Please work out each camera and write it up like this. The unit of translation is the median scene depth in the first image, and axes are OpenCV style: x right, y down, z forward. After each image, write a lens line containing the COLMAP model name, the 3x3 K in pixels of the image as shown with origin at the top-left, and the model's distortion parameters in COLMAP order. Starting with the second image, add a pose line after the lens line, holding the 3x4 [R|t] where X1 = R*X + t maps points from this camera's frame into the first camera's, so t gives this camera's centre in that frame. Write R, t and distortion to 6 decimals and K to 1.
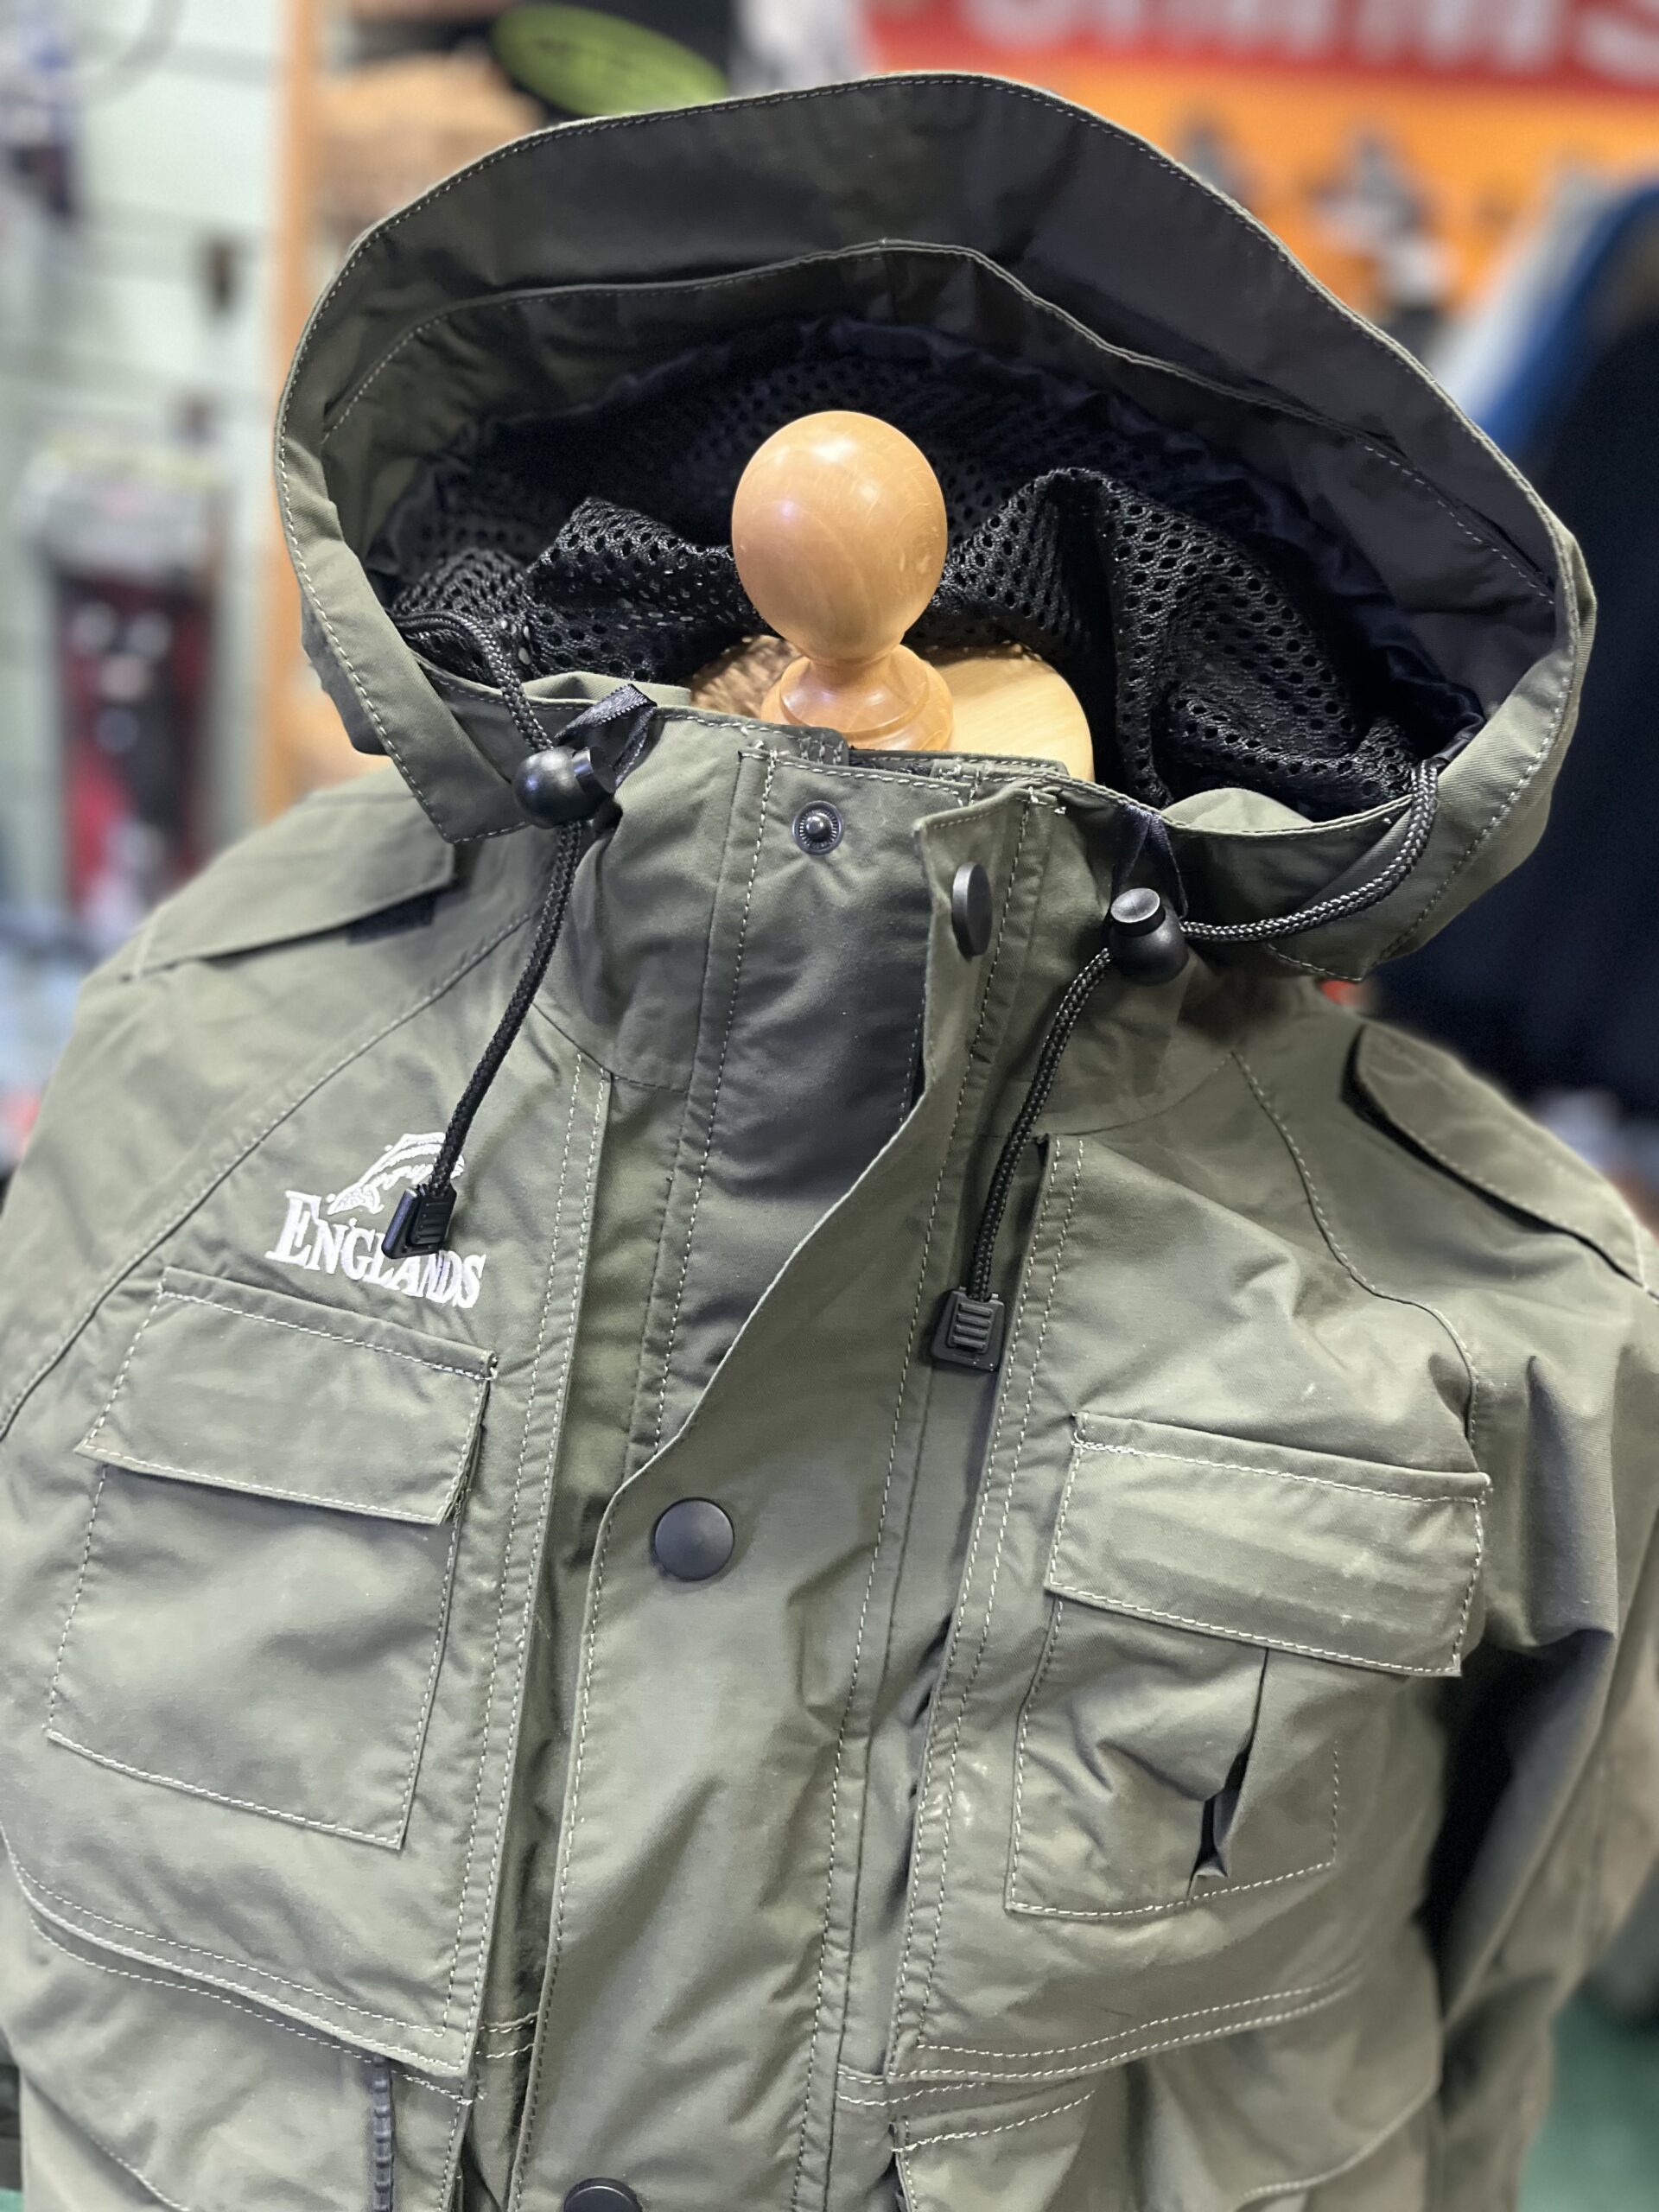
lens RADIAL K [[1669.4, 0, 834.4], [0, 1669.4, 1103.4], [0, 0, 1]] dist [0.064993, -0.112190]
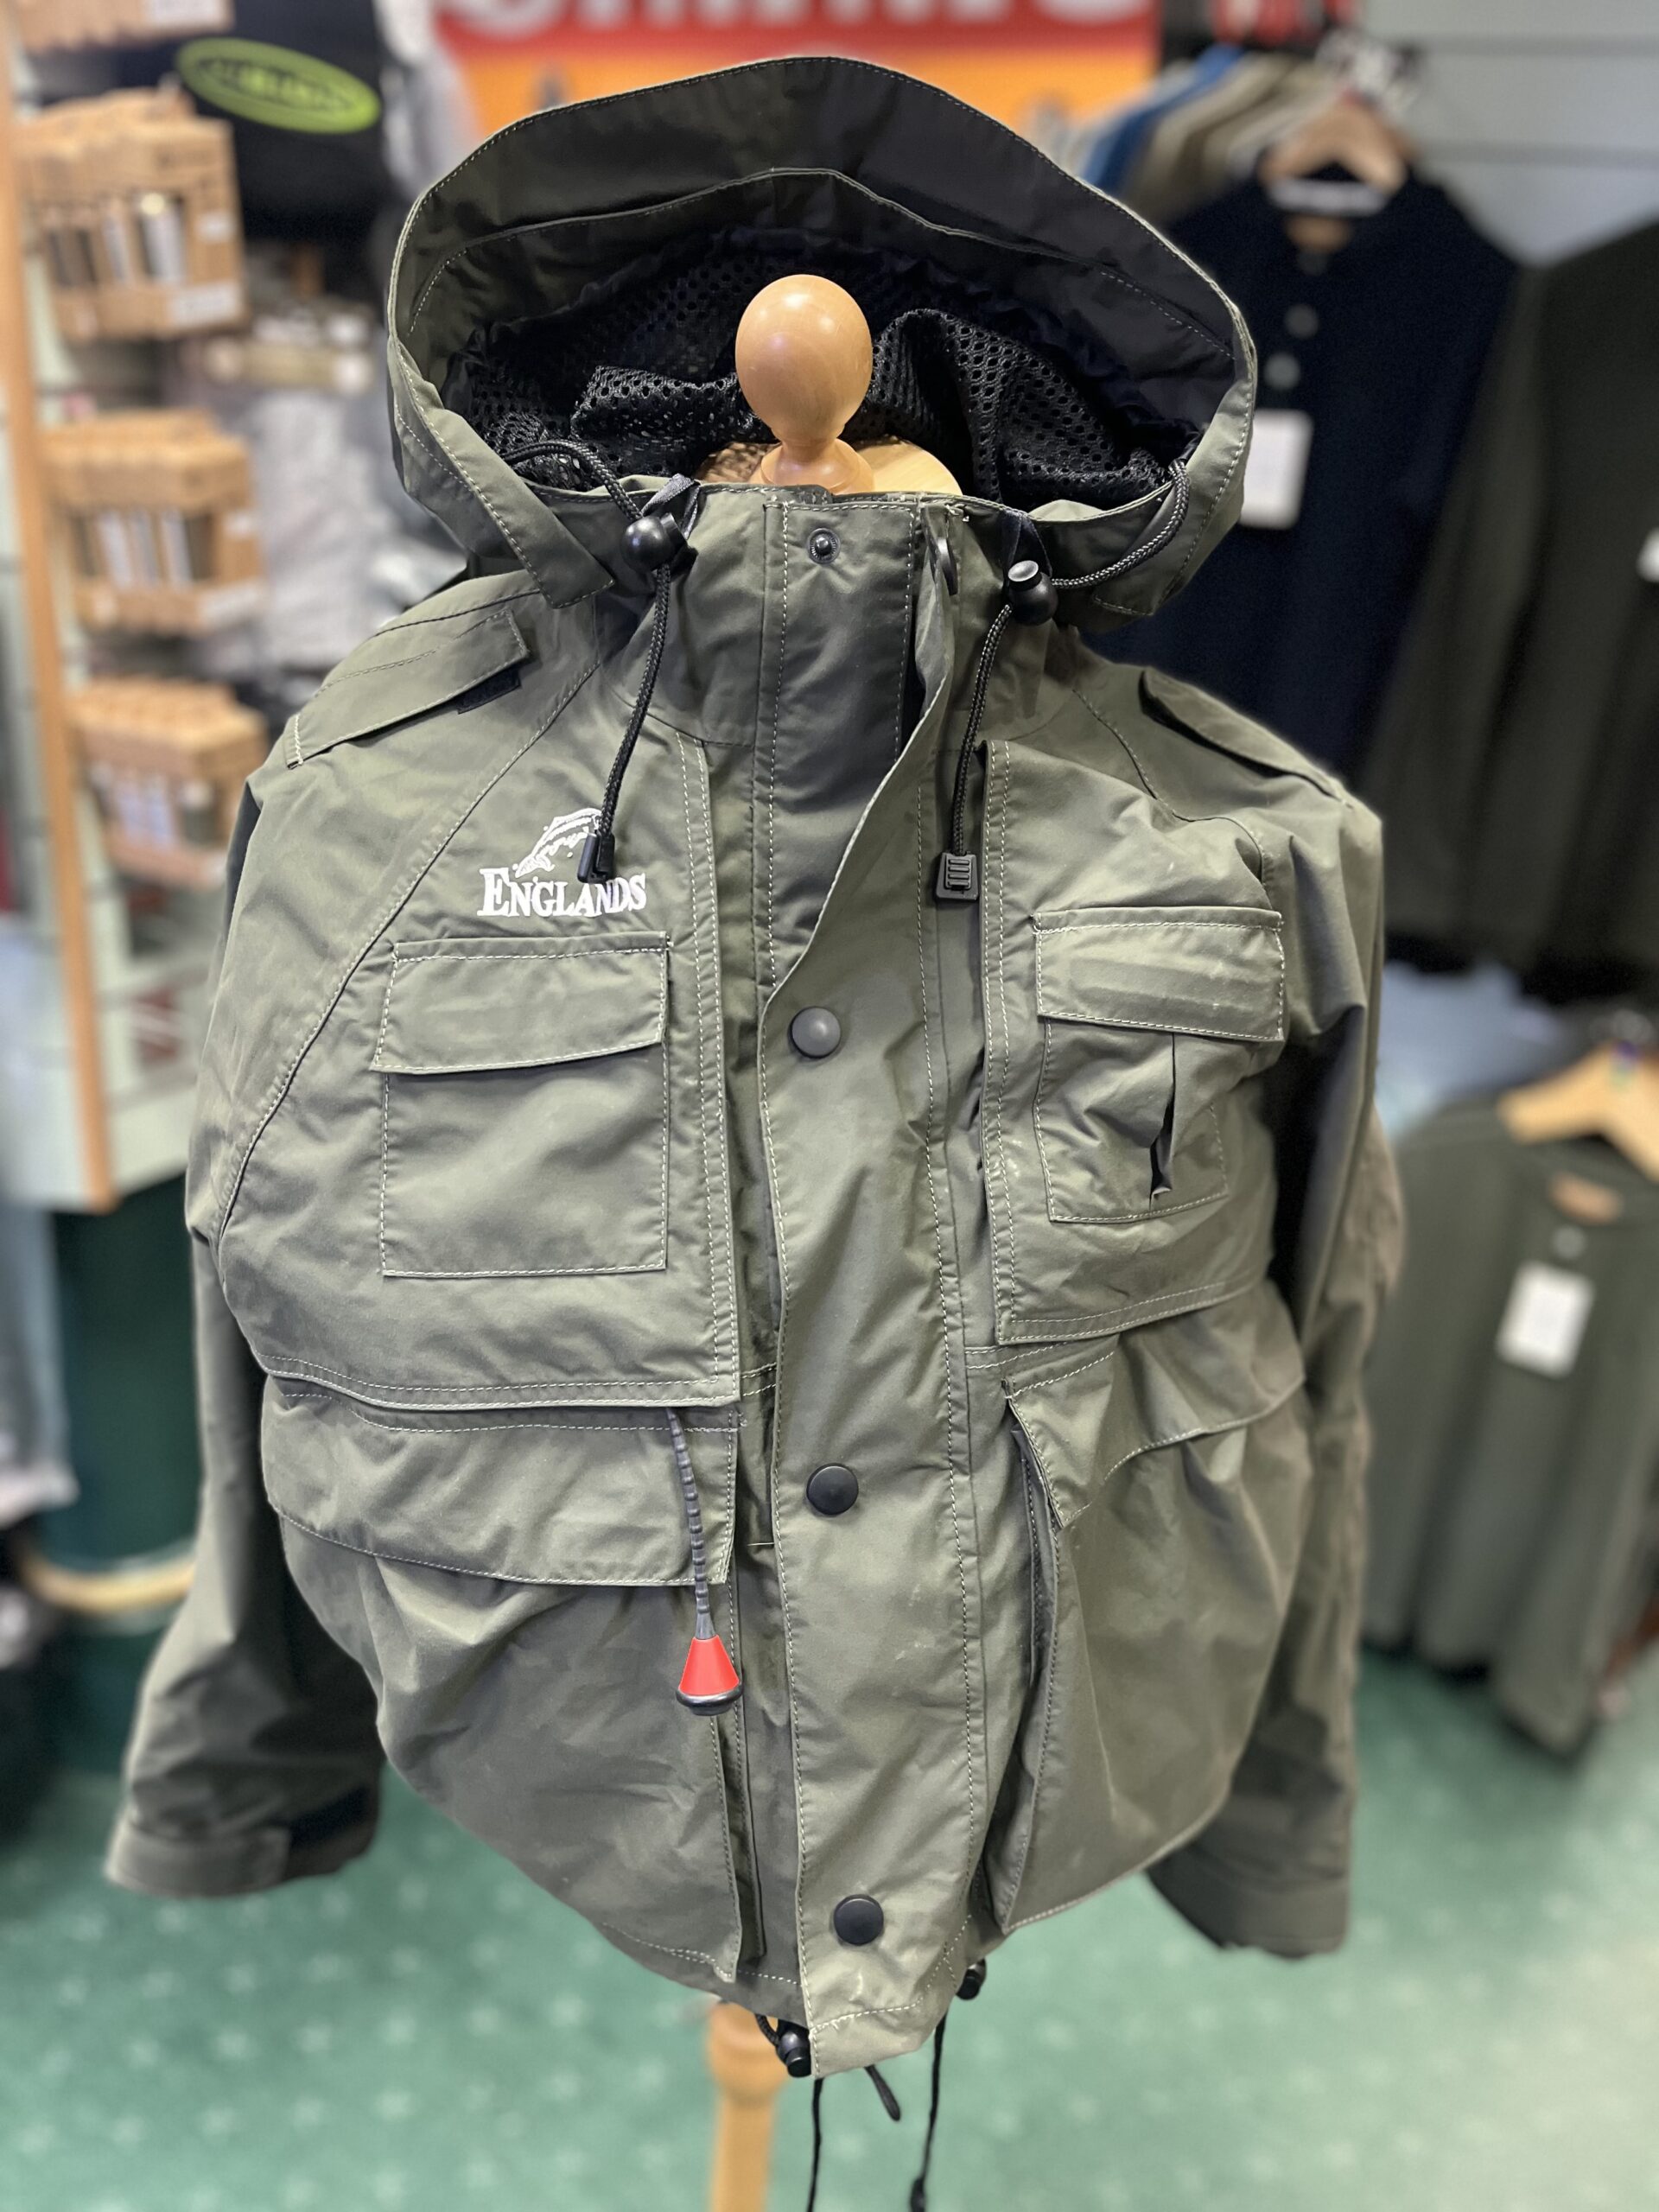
lens RADIAL K [[1643.2, 0, 829.5], [0, 1643.2, 1106.0], [0, 0, 1]] dist [0.071507, -0.105875]
pose [[0.963348, -0.186852, 0.192478, -0.369777], [0.184387, 0.982371, 0.030802, 0.279356], [-0.194840, 0.005818, 0.980818, -0.472869]]
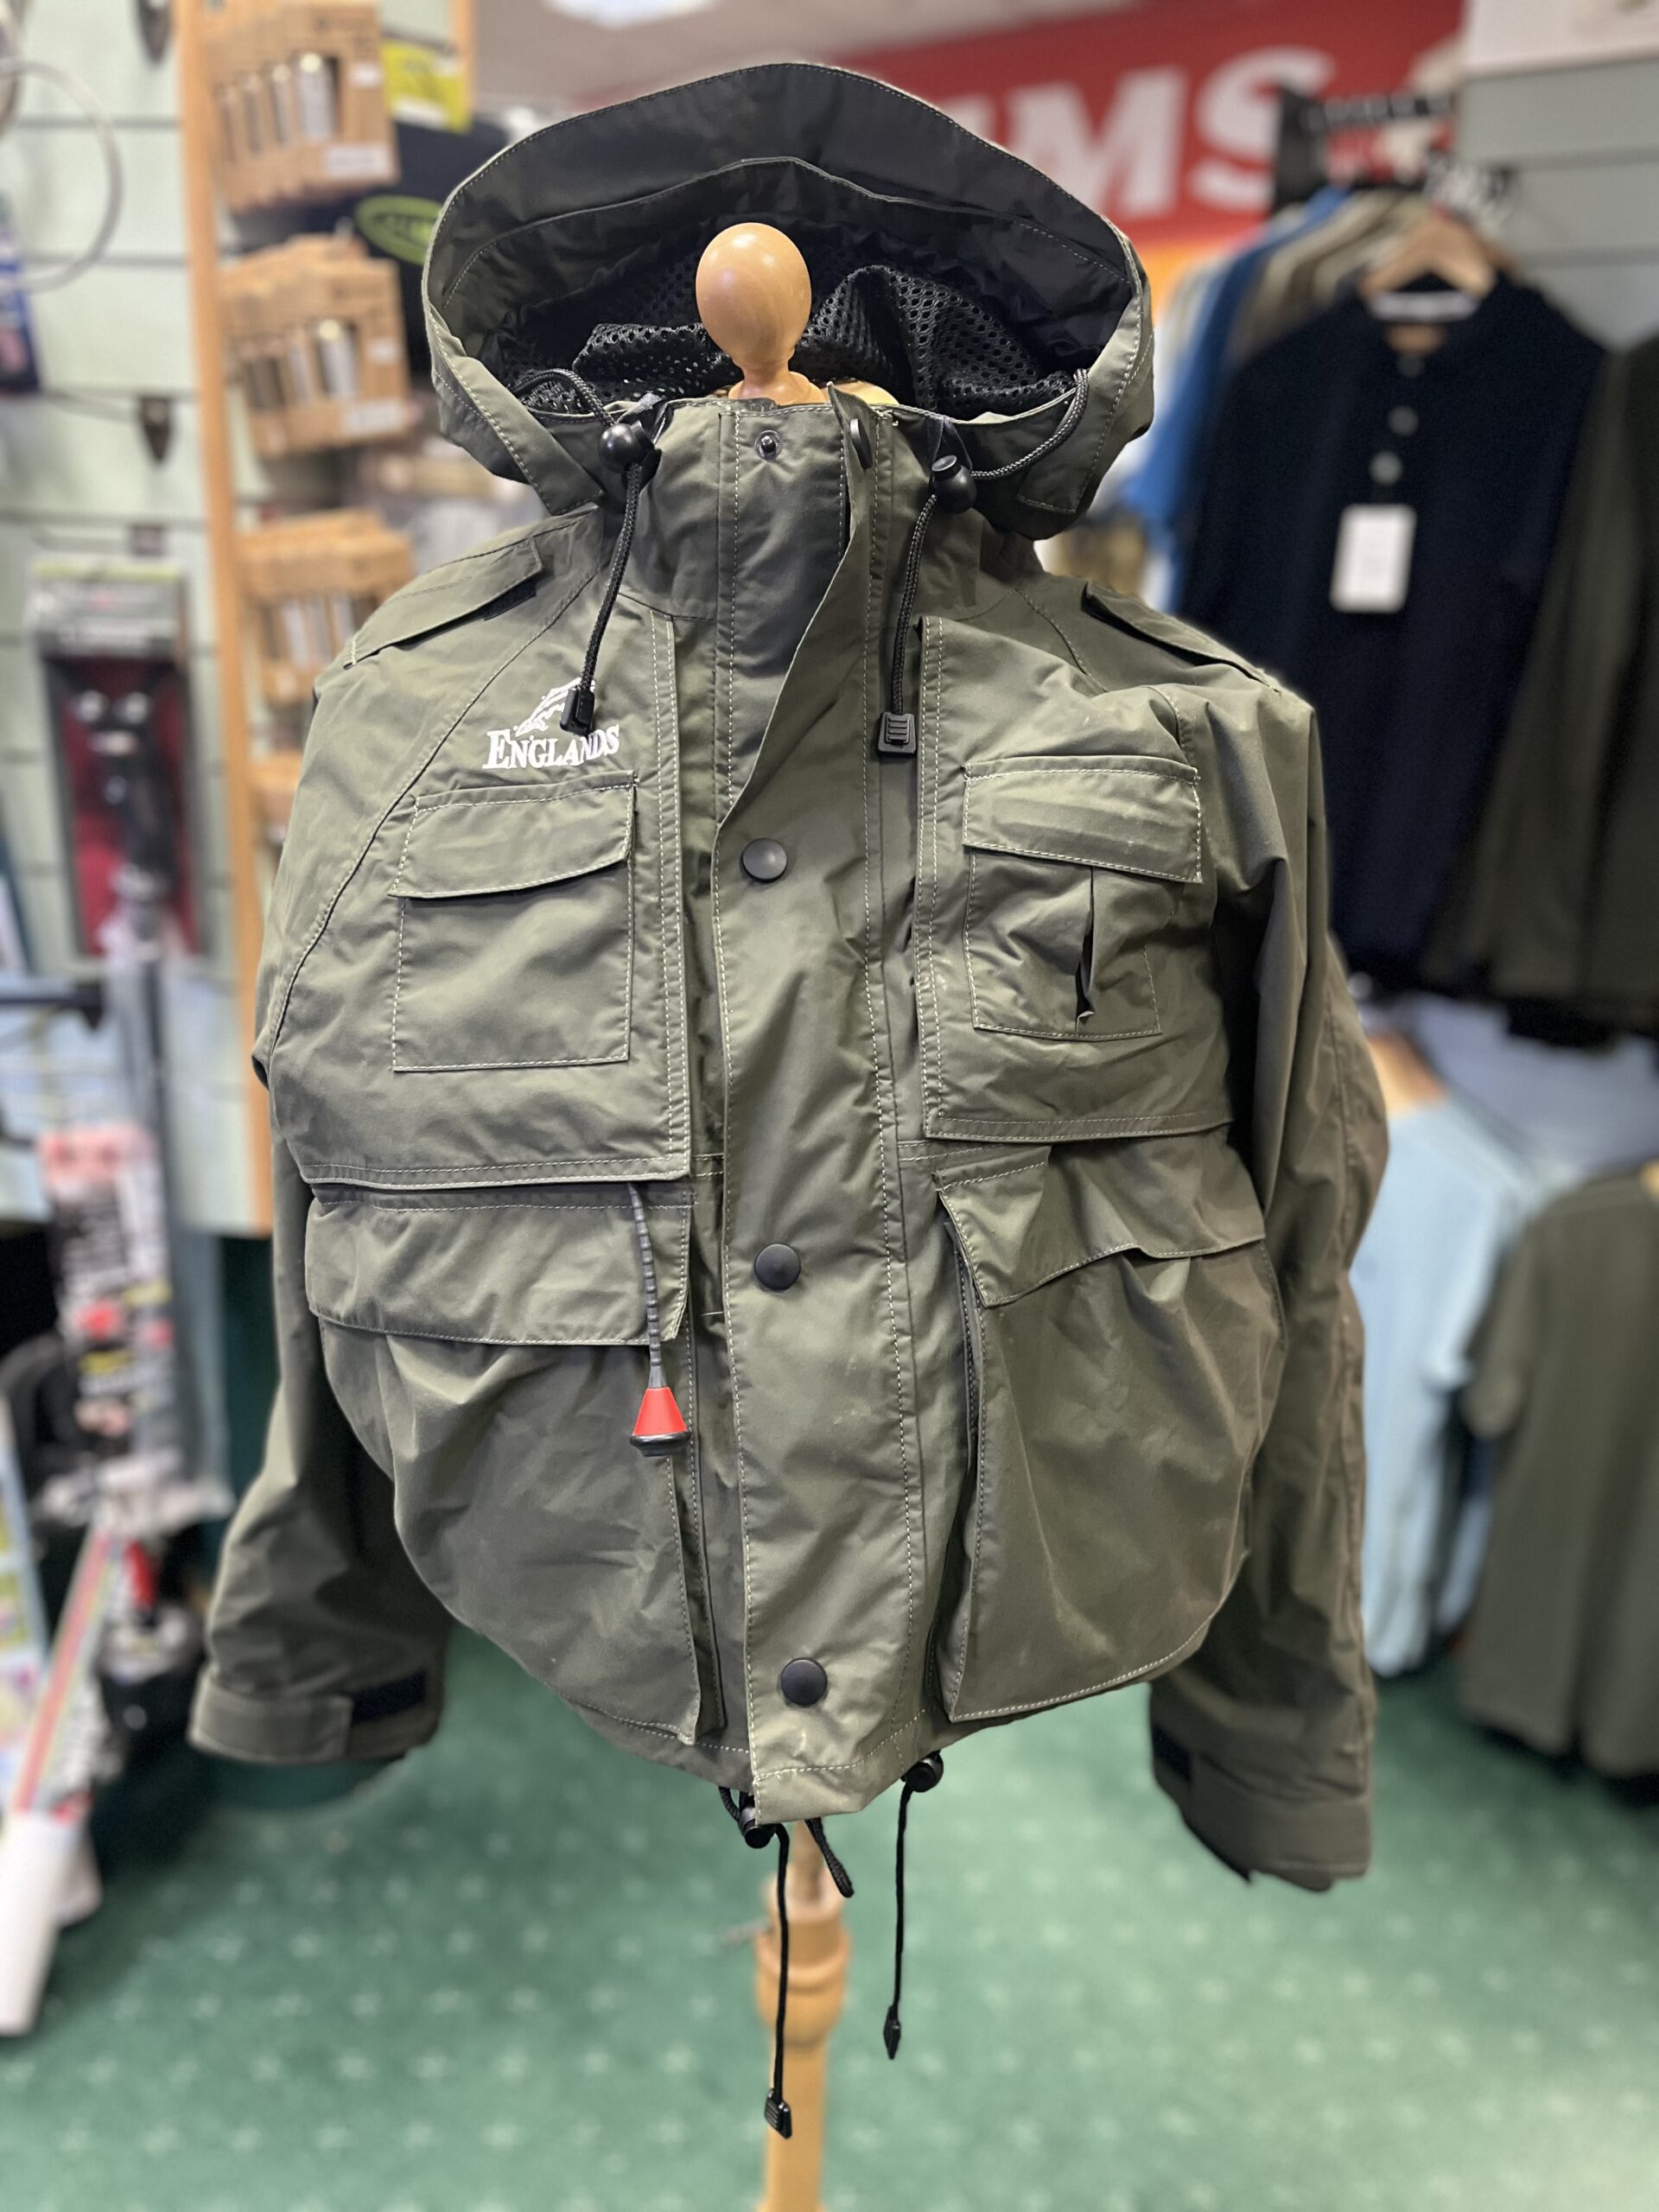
lens RADIAL K [[1637.1, 0, 831.0], [0, 1637.1, 1094.0], [0, 0, 1]] dist [0.071767, -0.109441]
pose [[0.981524, -0.166245, 0.094733, -0.216483], [0.175361, 0.979638, -0.097761, 0.673218], [-0.076552, 0.112568, 0.990691, -0.672163]]
